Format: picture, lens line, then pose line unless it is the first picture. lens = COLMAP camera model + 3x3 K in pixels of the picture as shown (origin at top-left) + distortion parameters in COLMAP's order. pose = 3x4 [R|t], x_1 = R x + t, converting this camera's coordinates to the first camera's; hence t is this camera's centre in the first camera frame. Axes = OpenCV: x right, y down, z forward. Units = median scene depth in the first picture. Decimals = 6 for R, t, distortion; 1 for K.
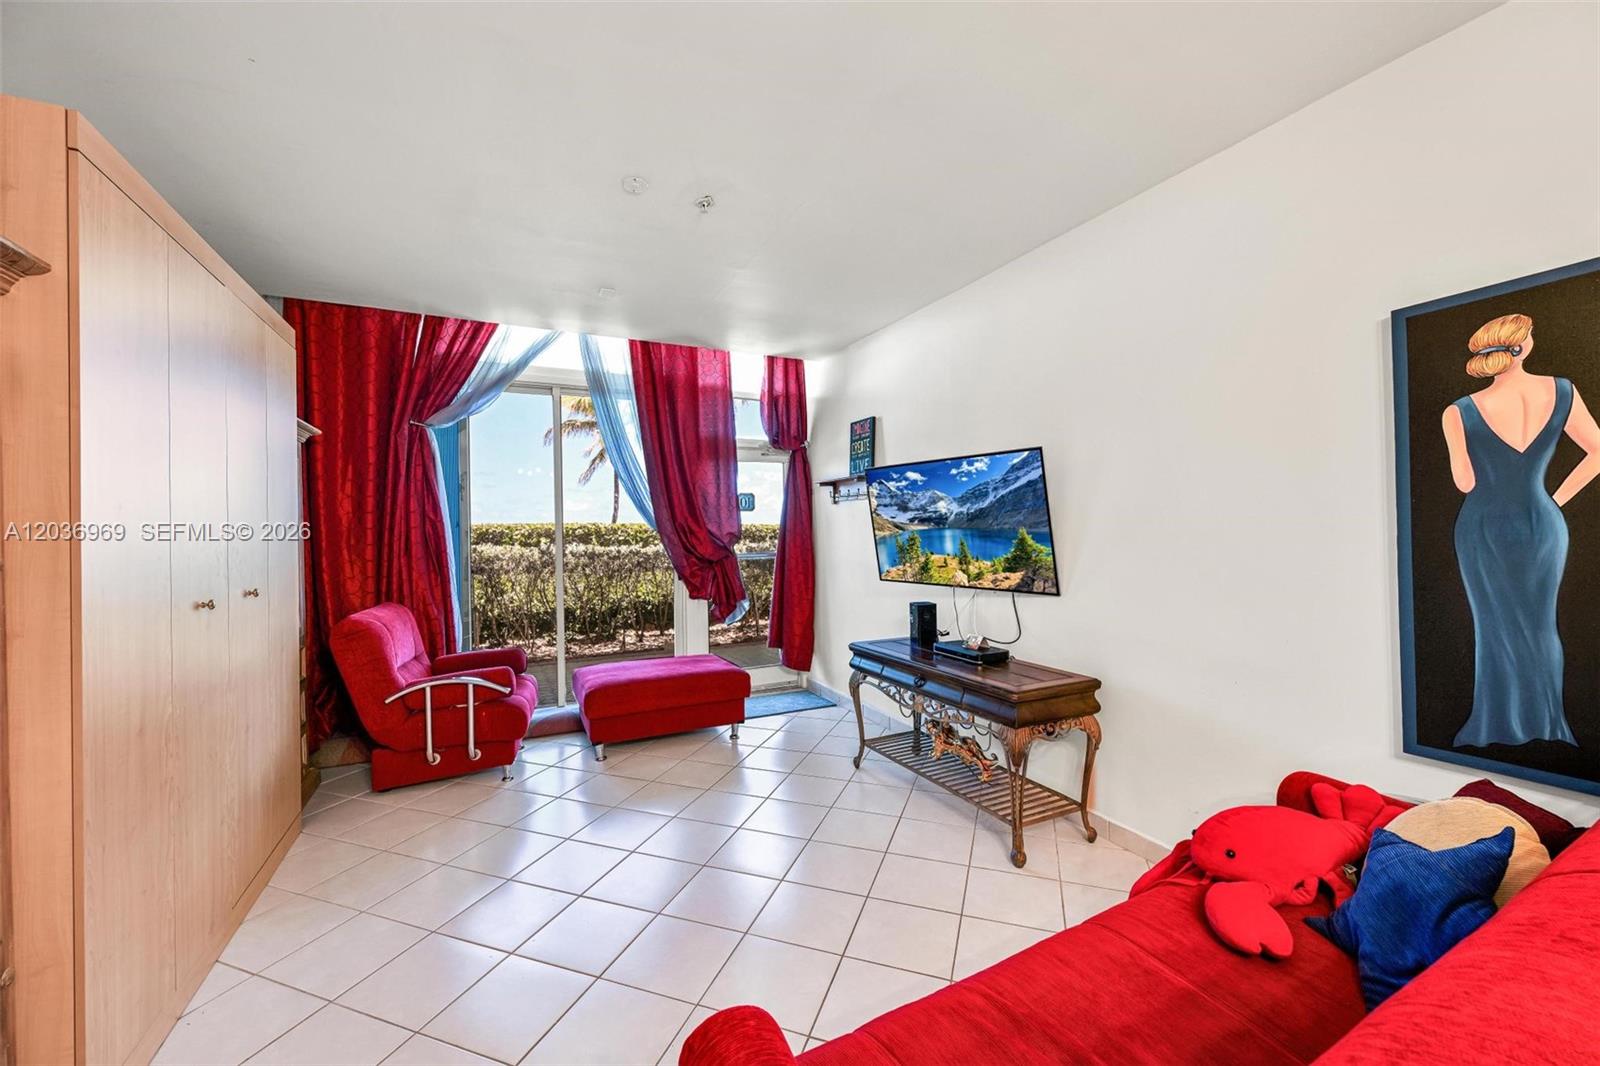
lens RADIAL K [[631.0, 0, 791.7], [0, 631.0, 535.1], [0, 0, 1]] dist [0.000823, -0.000533]
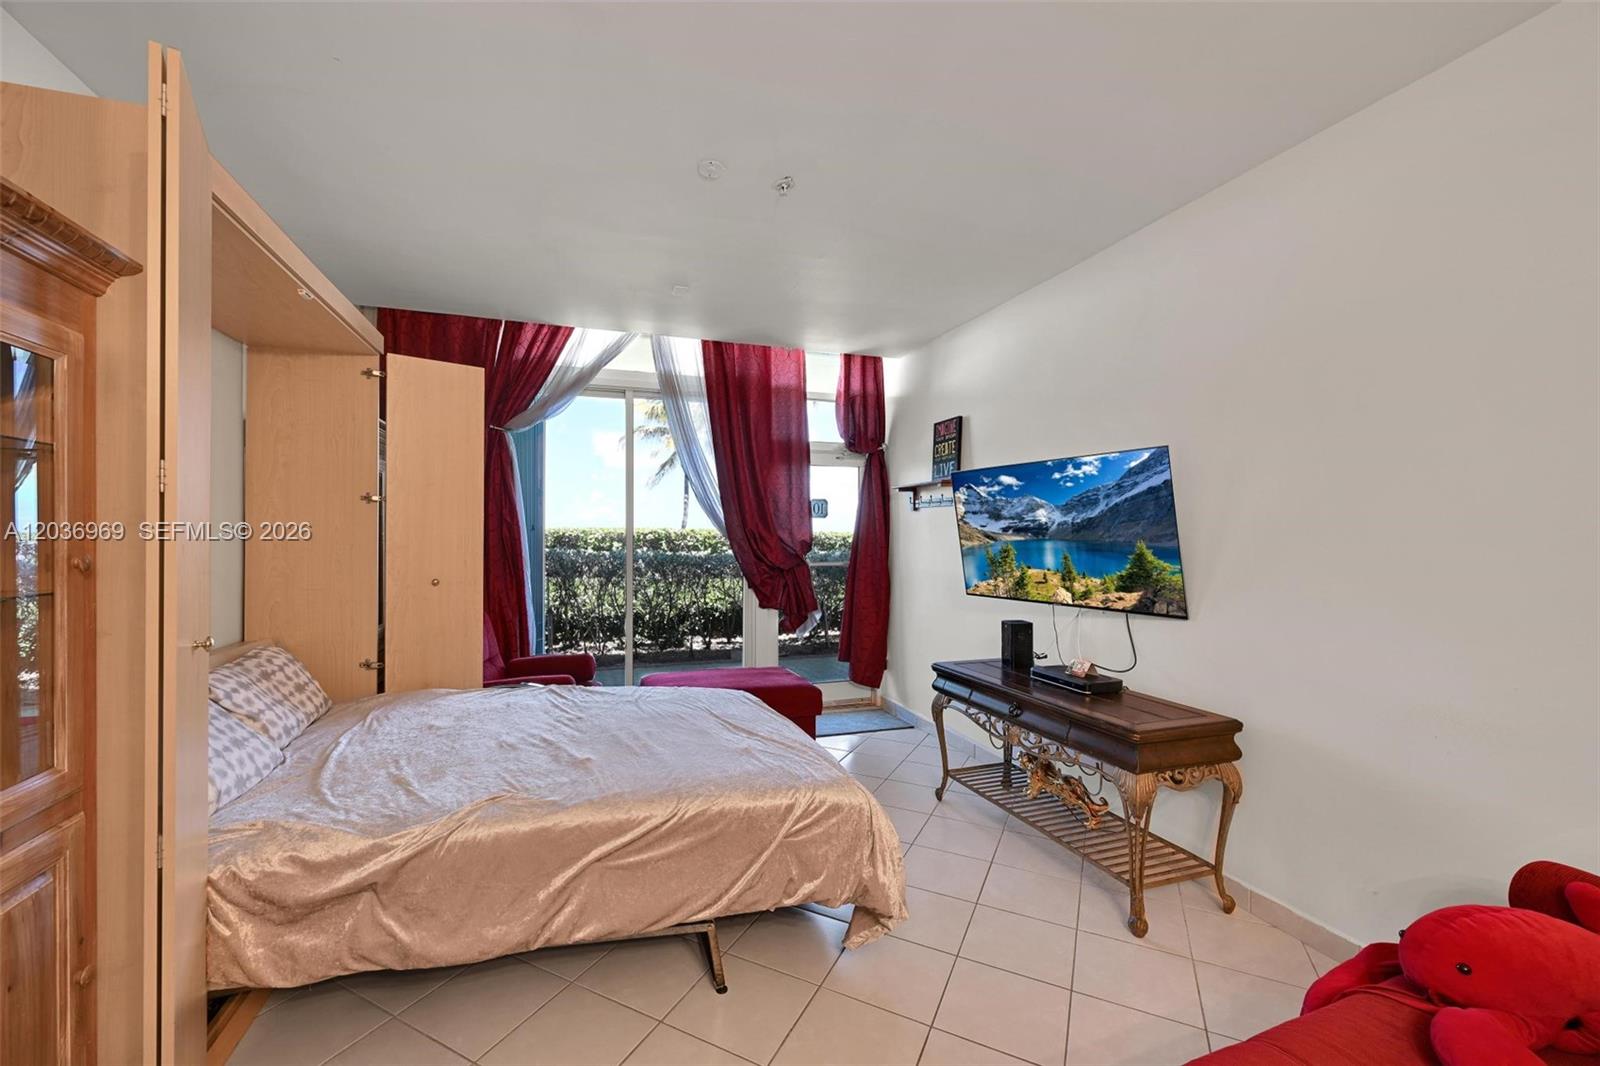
lens RADIAL K [[638.7, 0, 770.1], [0, 638.7, 546.4], [0, 0, 1]] dist [0.000755, 0.000359]
pose [[0.990343, 0.016040, -0.137706, -0.014584], [-0.015097, 0.999855, 0.007890, -0.001581], [0.137812, -0.005735, 0.990442, 0.043639]]
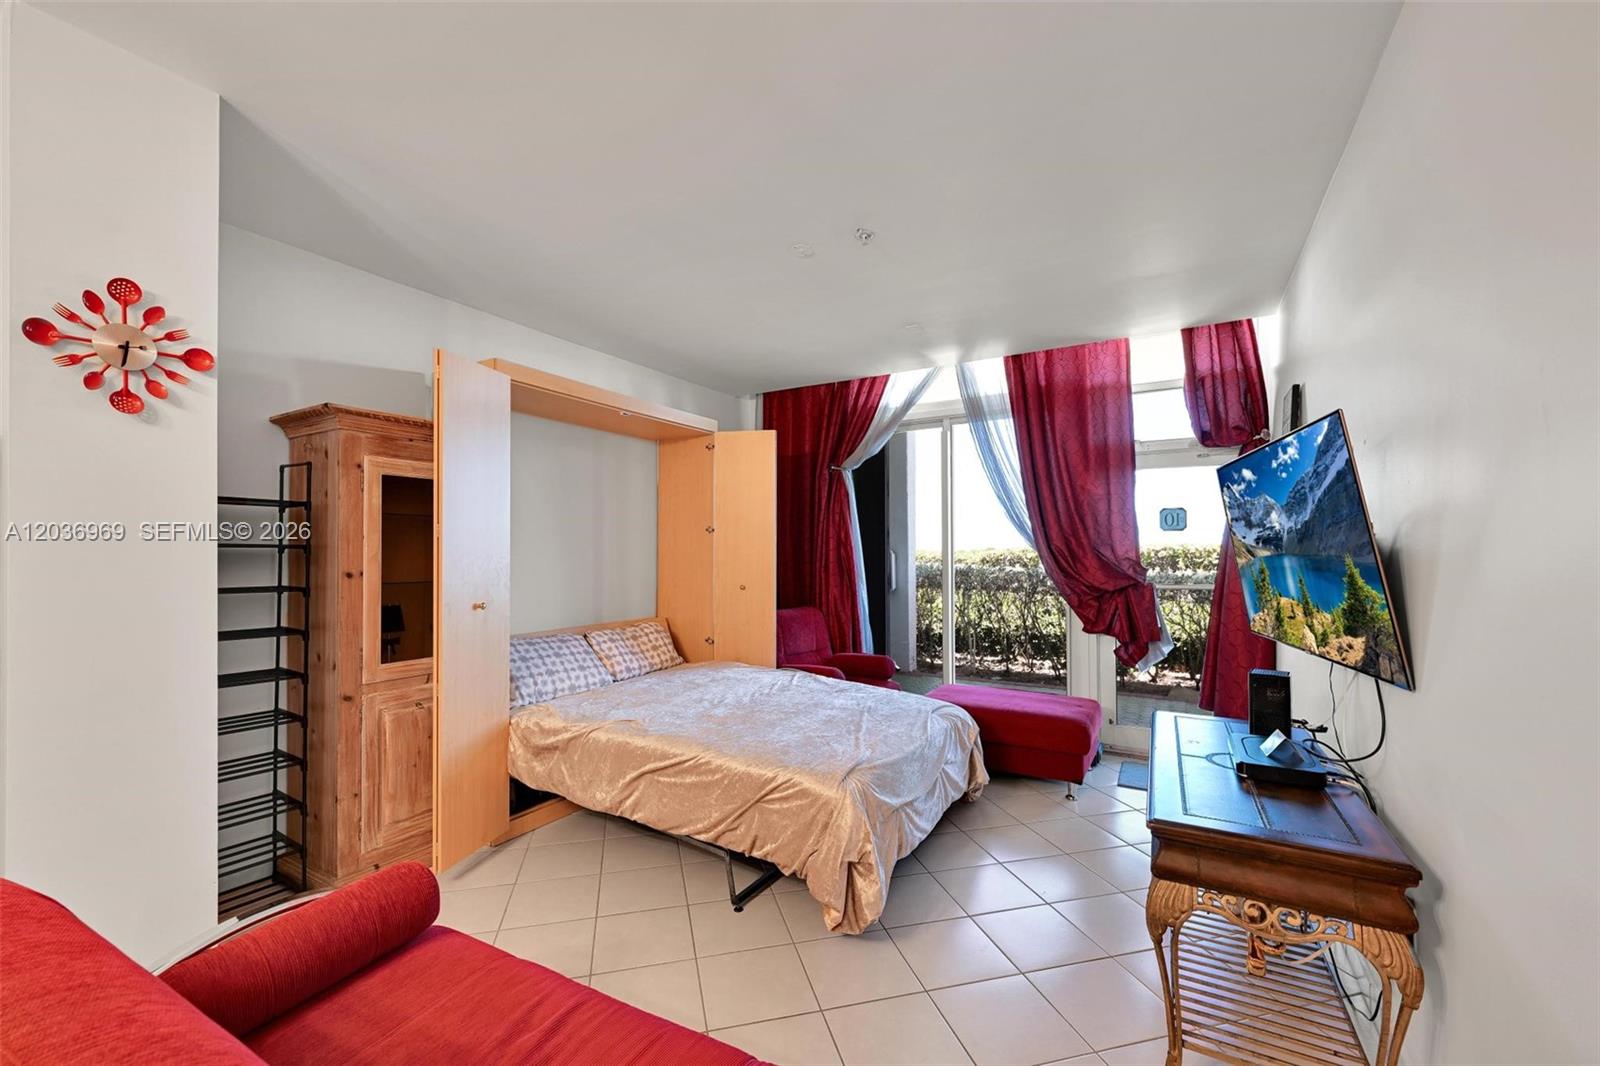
lens RADIAL K [[638.7, 0, 801.8], [0, 638.7, 558.3], [0, 0, 1]] dist [0.000755, 0.000359]
pose [[0.561641, 0.013175, -0.827276, 0.422701], [-0.010243, 0.999907, 0.008971, -0.007037], [0.827317, 0.003436, 0.561724, 0.216682]]
